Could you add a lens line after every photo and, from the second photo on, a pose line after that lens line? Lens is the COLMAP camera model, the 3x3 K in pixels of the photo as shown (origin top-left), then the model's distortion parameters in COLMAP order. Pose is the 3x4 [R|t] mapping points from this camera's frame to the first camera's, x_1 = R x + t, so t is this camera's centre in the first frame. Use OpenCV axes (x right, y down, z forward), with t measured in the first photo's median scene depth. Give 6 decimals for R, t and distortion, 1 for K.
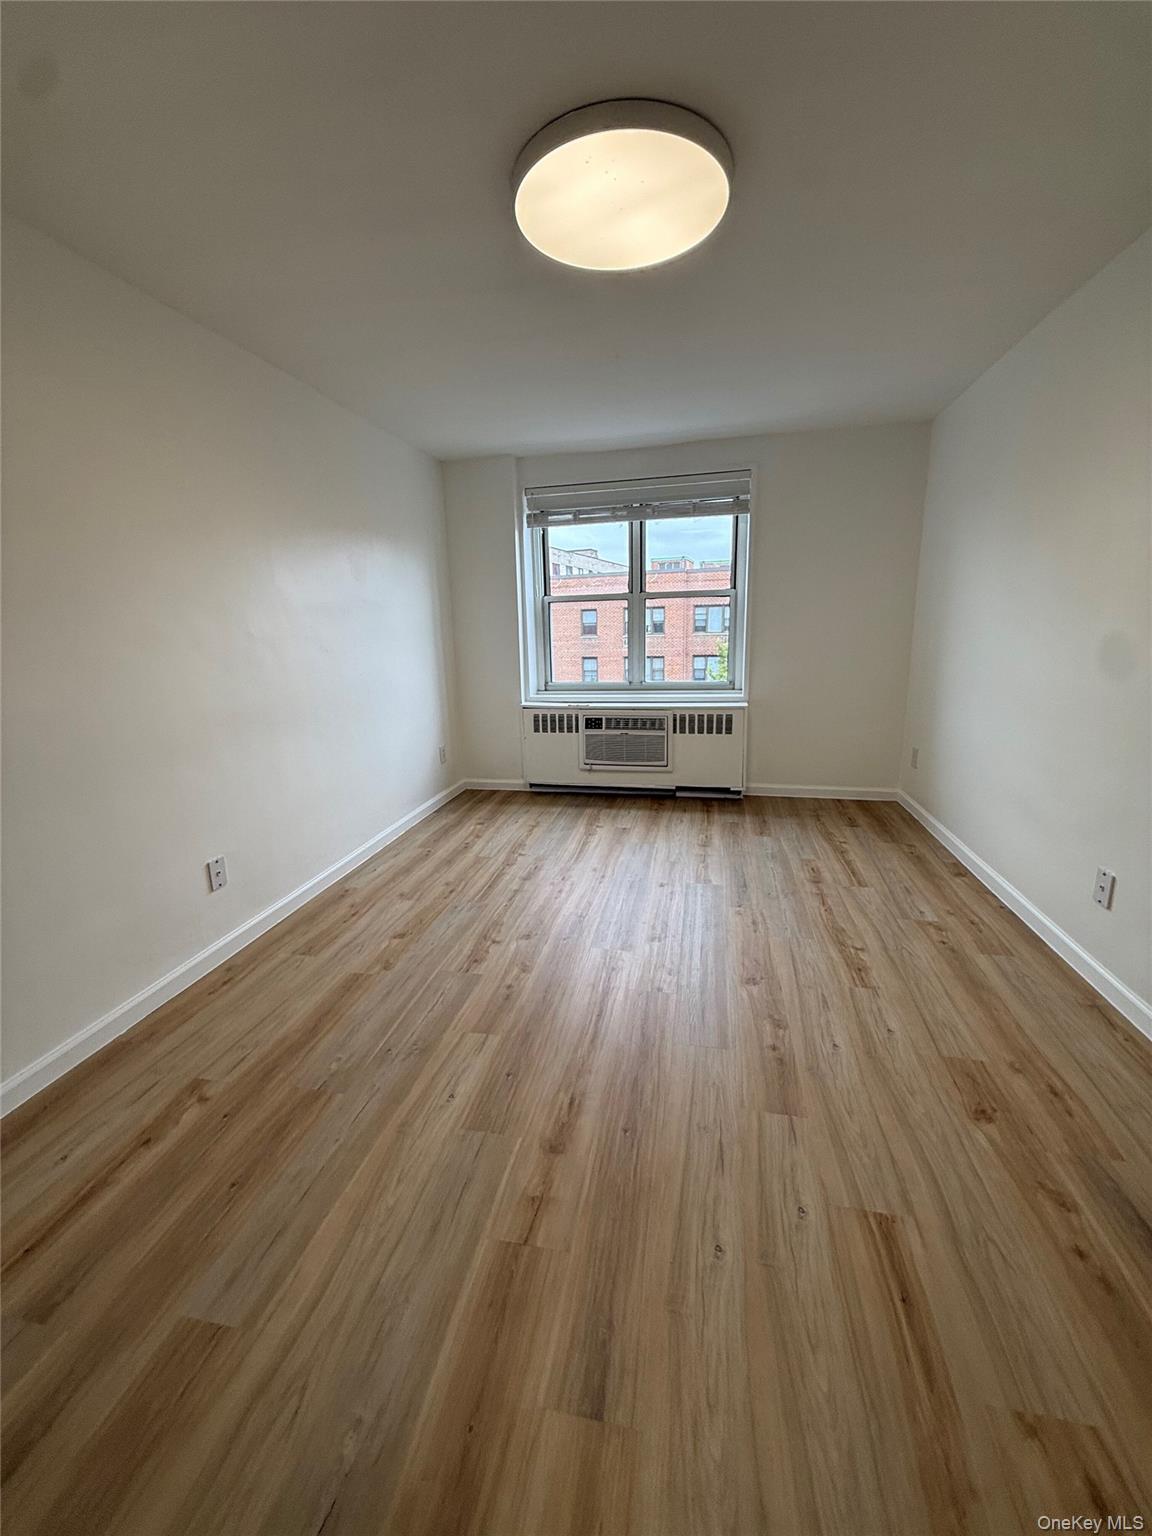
lens RADIAL K [[610.7, 0, 576.5], [0, 610.7, 762.0], [0, 0, 1]] dist [-0.001702, 0.000190]
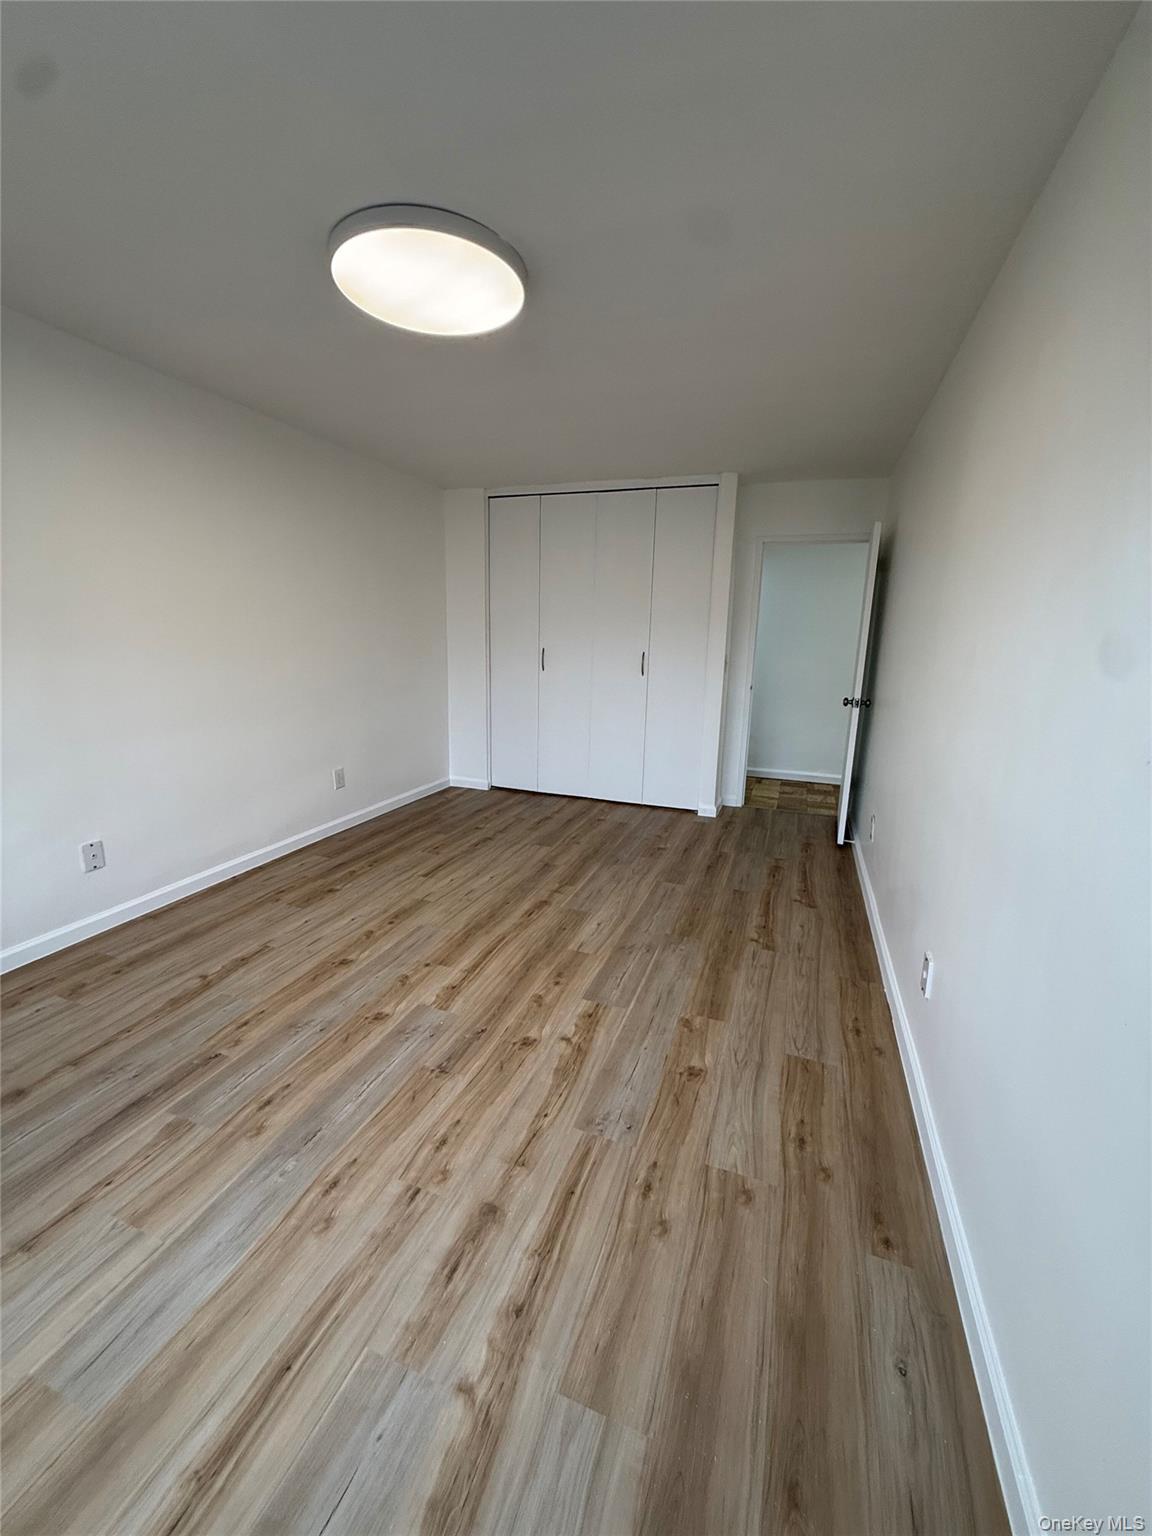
lens RADIAL K [[610.7, 0, 576.5], [0, 610.7, 762.0], [0, 0, 1]] dist [-0.001702, 0.000190]
pose [[-0.989198, -0.022596, 0.144832, -0.297317], [0.039365, 0.910804, 0.410958, -0.434224], [-0.141199, 0.412220, -0.900076, 1.841172]]
